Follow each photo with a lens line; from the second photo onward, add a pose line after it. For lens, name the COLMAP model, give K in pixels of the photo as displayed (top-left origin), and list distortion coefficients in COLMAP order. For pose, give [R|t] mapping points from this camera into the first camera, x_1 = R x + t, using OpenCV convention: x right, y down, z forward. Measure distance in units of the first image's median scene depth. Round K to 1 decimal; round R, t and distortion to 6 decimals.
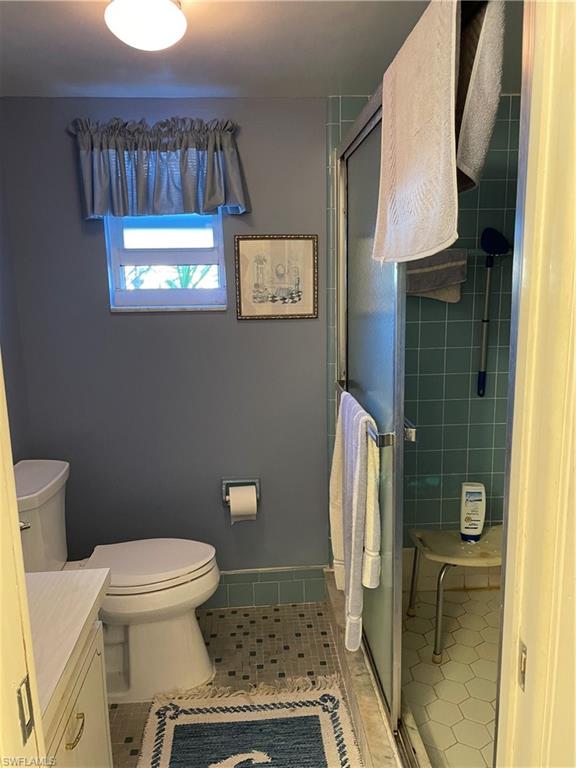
lens RADIAL K [[594.5, 0, 311.2], [0, 594.5, 385.6], [0, 0, 1]] dist [0.102808, -0.152945]
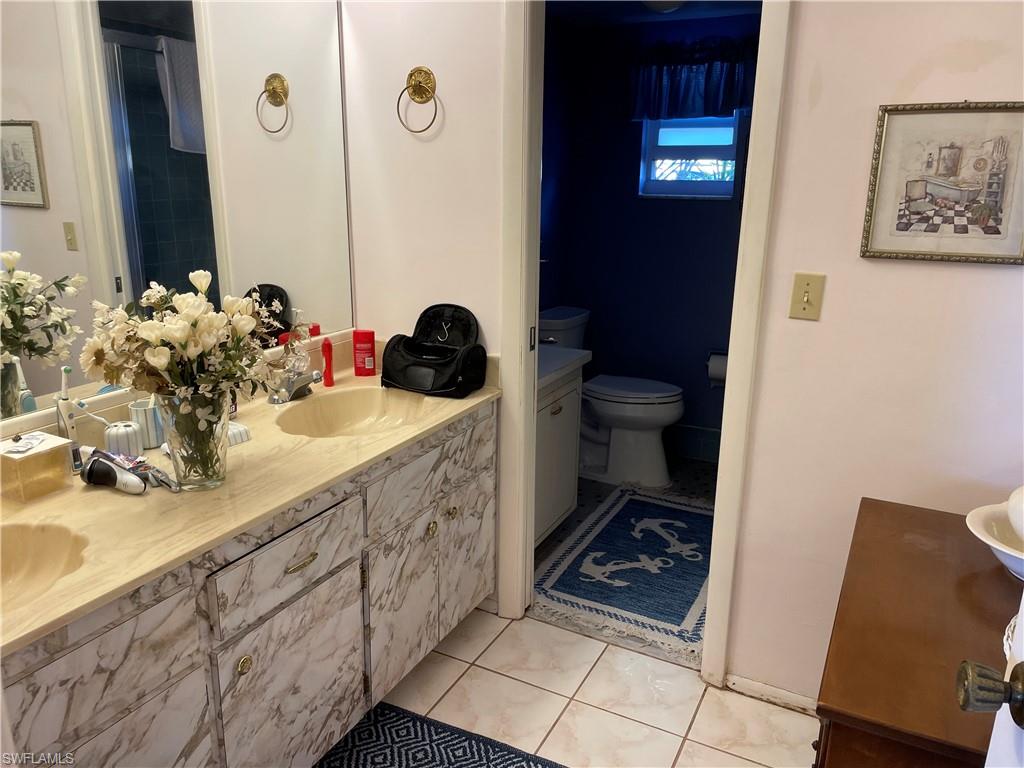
lens RADIAL K [[792.6, 0, 511.3], [0, 792.6, 377.8], [0, 0, 1]] dist [0.102808, -0.152945]
pose [[0.847023, 0.160210, -0.506839, 0.363284], [-0.119004, 0.986450, 0.112936, 0.094424], [0.518065, -0.035344, 0.854611, -0.596633]]
